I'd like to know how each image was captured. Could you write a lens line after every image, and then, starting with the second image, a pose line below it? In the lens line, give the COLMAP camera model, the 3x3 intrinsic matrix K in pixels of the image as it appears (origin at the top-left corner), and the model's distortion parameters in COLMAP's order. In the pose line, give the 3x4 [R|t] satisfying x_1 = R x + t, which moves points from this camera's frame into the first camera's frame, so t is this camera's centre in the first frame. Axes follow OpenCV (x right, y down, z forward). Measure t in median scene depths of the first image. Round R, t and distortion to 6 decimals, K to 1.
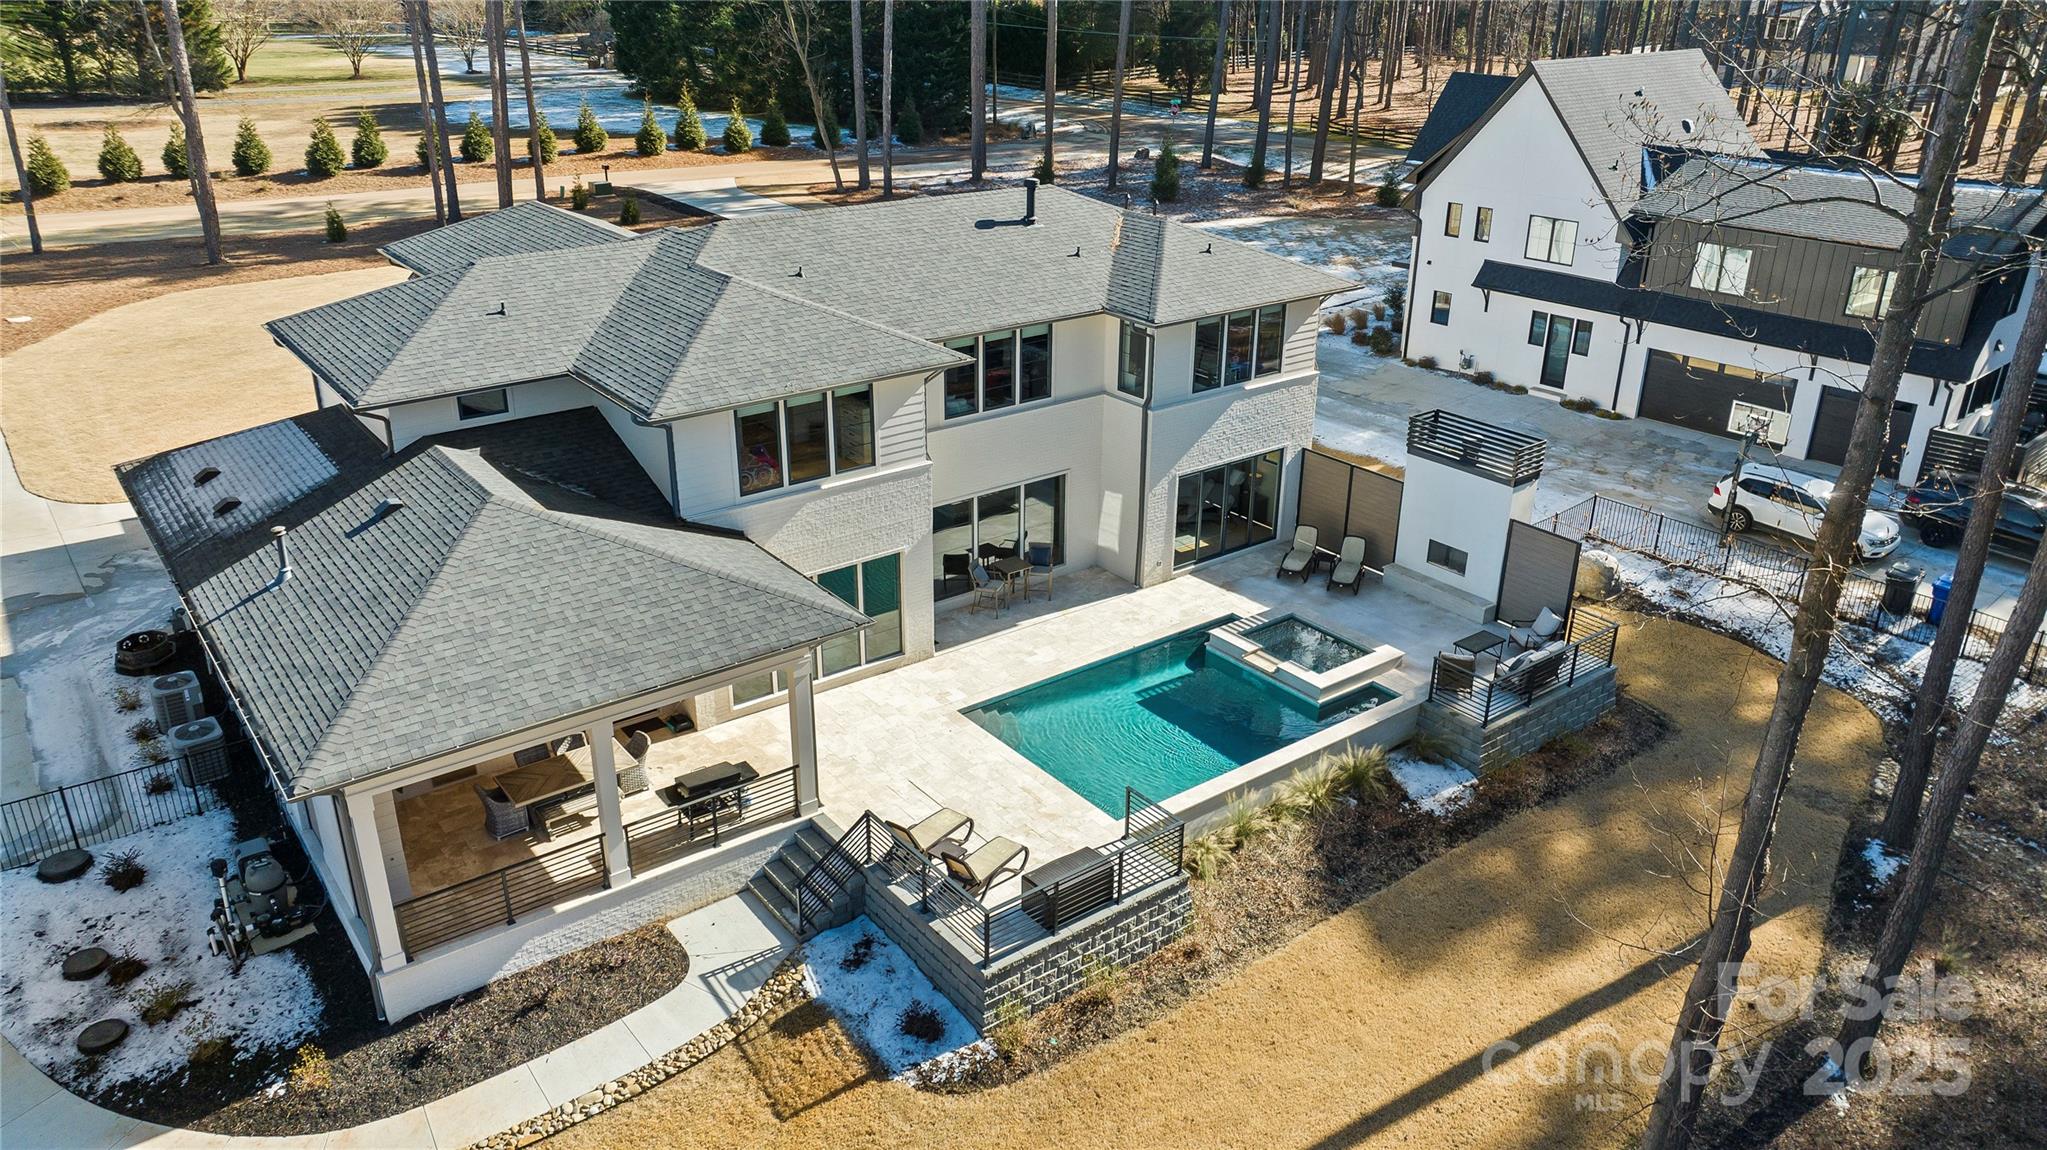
lens RADIAL K [[1417.5, 0, 1023.5], [0, 1417.5, 575.0], [0, 0, 1]] dist [-0.023338, 0.002619]
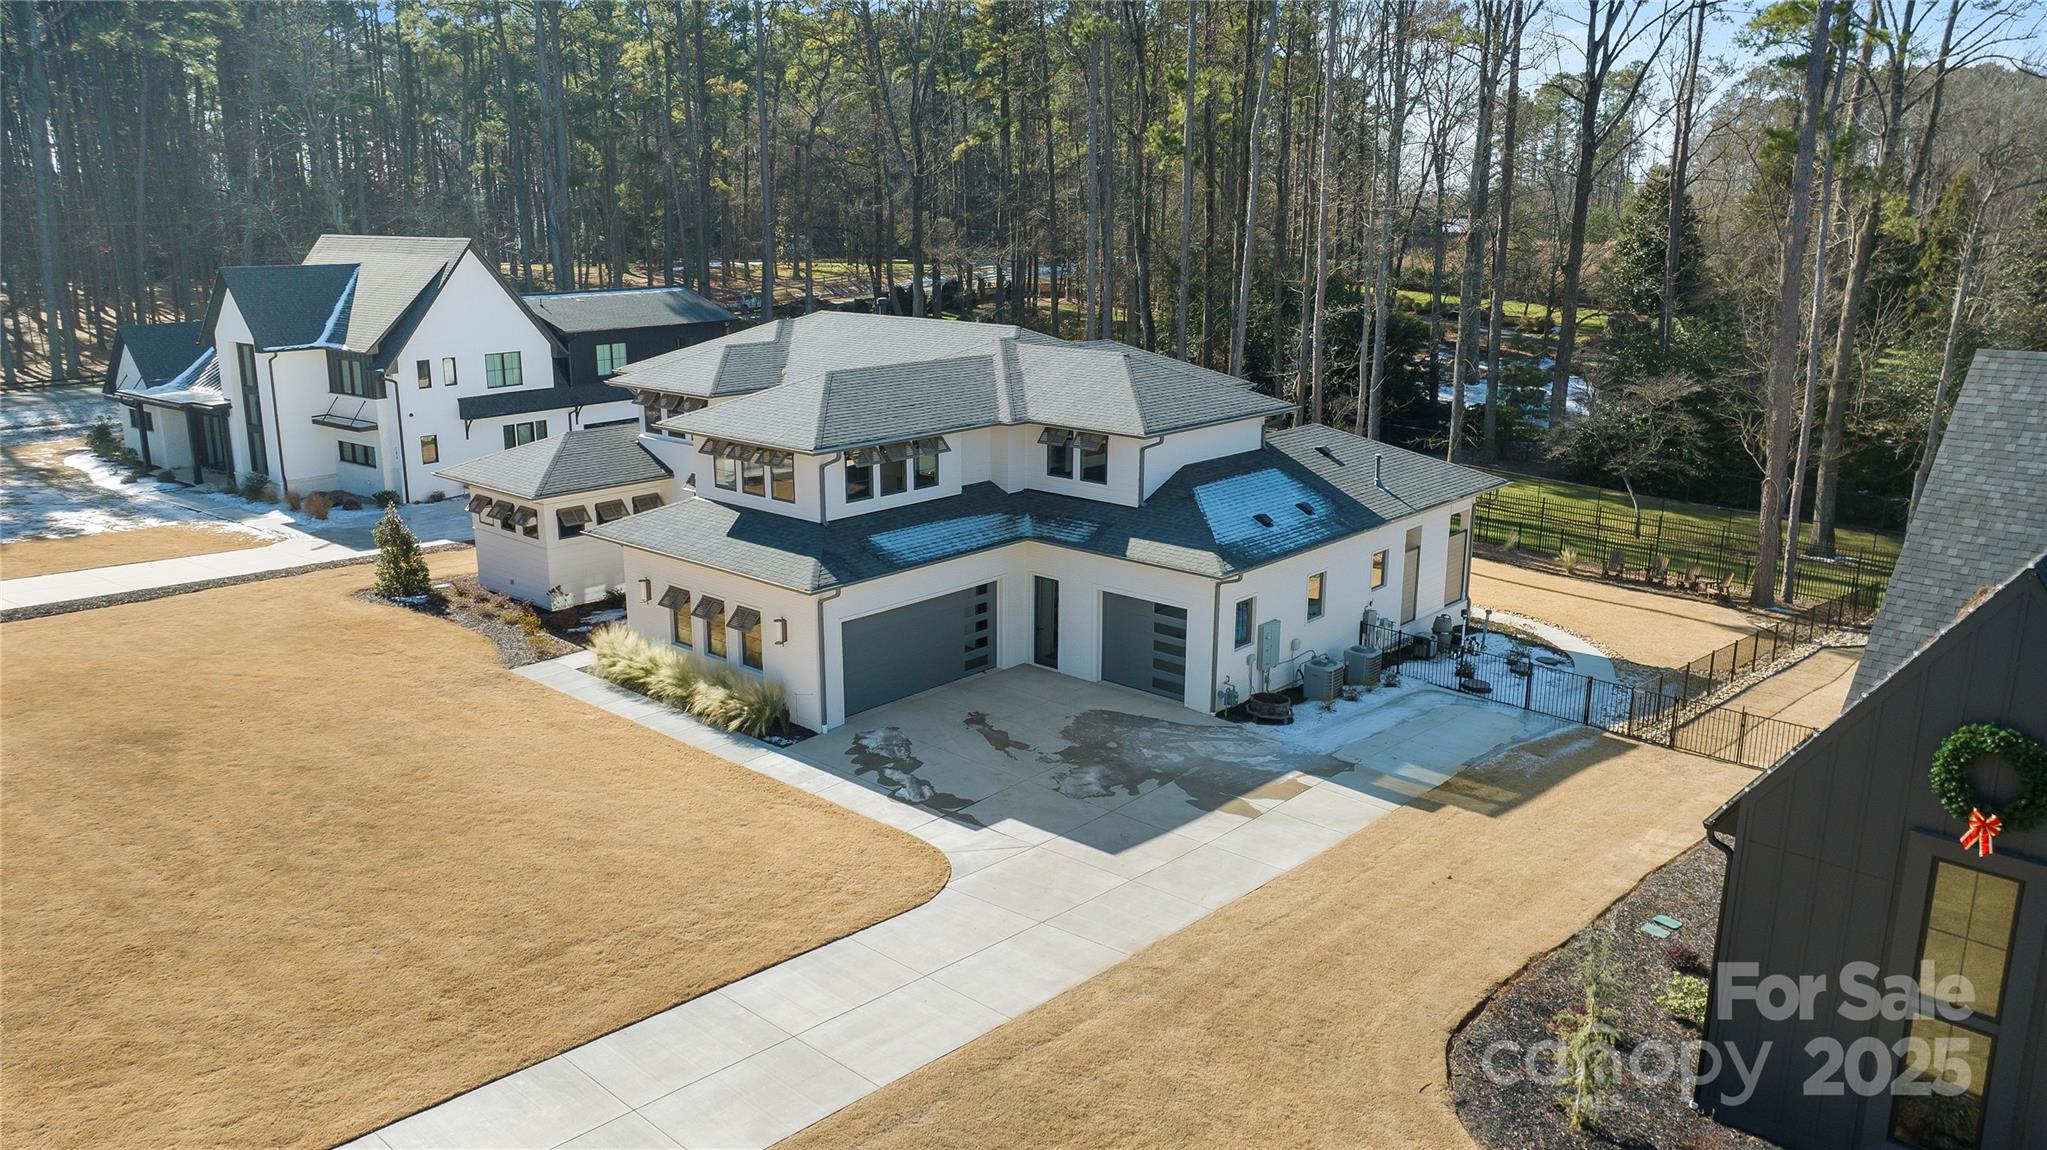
lens RADIAL K [[1448.9, 0, 1023.5], [0, 1448.9, 575.0], [0, 0, 1]] dist [0.003223, 0.000634]
pose [[-0.182658, -0.255223, 0.949472, -0.999525], [0.393513, 0.866014, 0.308493, -0.288682], [-0.900990, 0.429979, -0.057751, 0.710712]]
